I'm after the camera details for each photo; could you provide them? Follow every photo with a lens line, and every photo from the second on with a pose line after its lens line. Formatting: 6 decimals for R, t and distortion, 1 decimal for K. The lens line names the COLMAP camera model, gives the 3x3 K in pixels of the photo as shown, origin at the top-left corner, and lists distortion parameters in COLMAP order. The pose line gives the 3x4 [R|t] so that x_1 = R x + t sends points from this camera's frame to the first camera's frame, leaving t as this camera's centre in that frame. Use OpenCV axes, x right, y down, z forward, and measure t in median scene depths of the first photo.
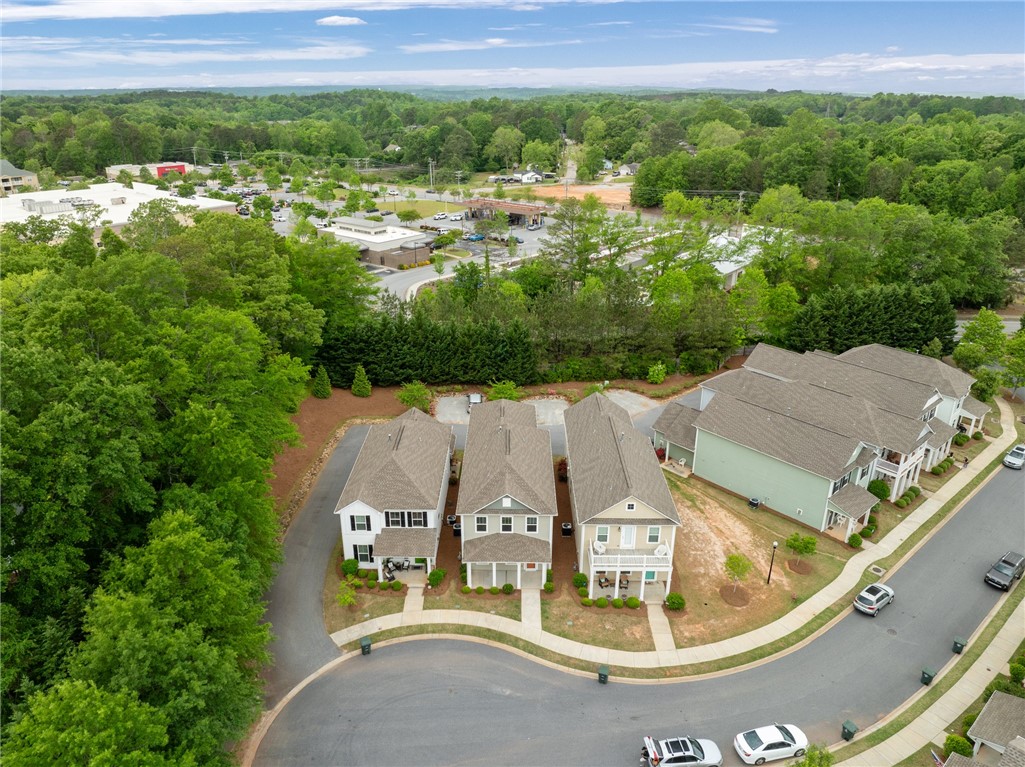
lens RADIAL K [[727.3, 0, 518.8], [0, 727.3, 383.1], [0, 0, 1]] dist [-0.040620, 0.004913]
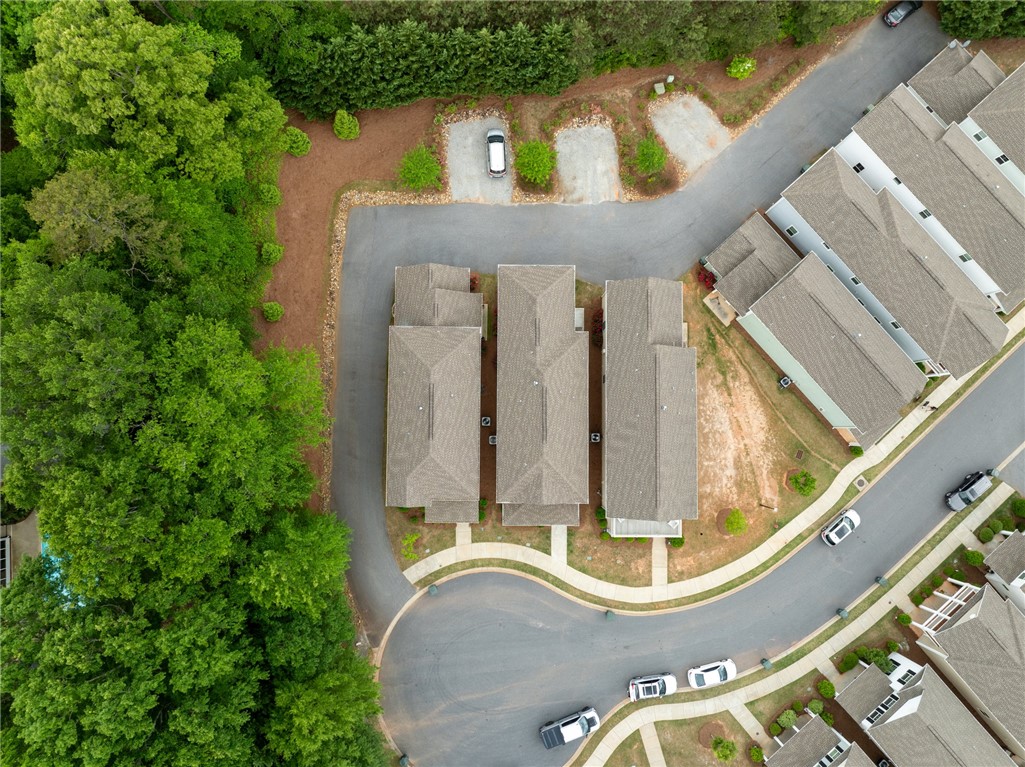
lens RADIAL K [[727.3, 0, 518.8], [0, 727.3, 383.1], [0, 0, 1]] dist [-0.040620, 0.004913]
pose [[0.999861, 0.009651, 0.013630, -0.068750], [-0.016481, 0.438247, 0.898703, -0.885410], [0.002700, -0.898803, 0.438345, 0.674904]]
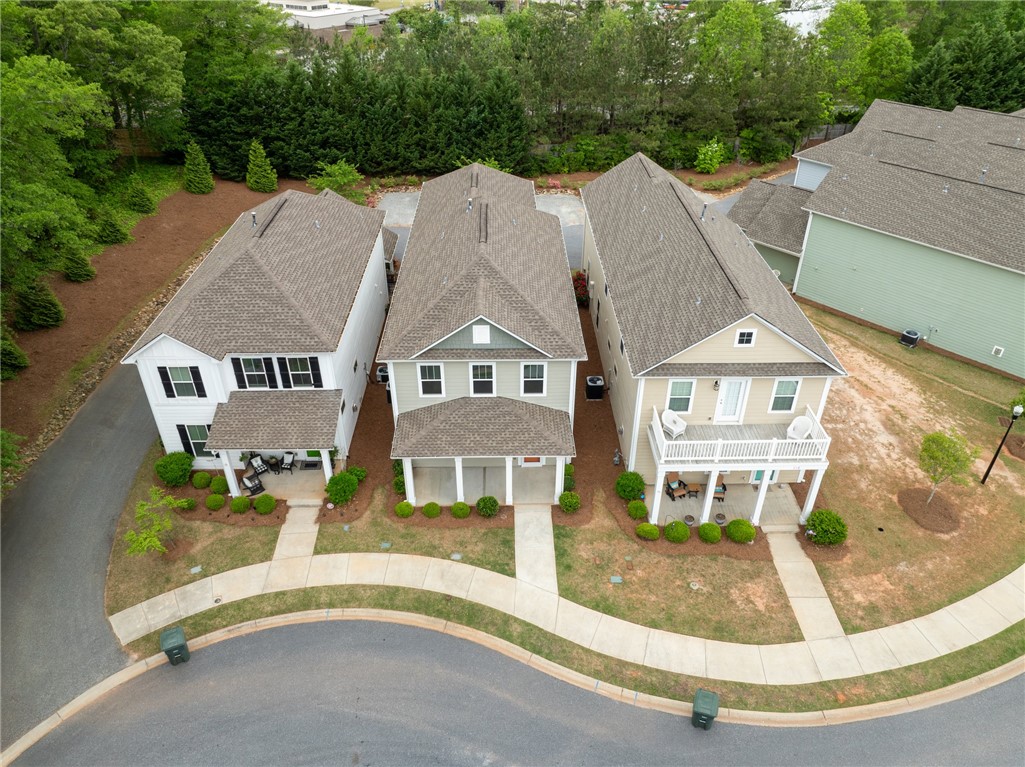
lens RADIAL K [[727.3, 0, 518.8], [0, 727.3, 383.1], [0, 0, 1]] dist [-0.040620, 0.004913]
pose [[0.999761, -0.016282, 0.014617, 0.000705], [0.013177, 0.981342, 0.191820, 0.103674], [-0.017467, -0.191581, 0.981321, 0.519621]]
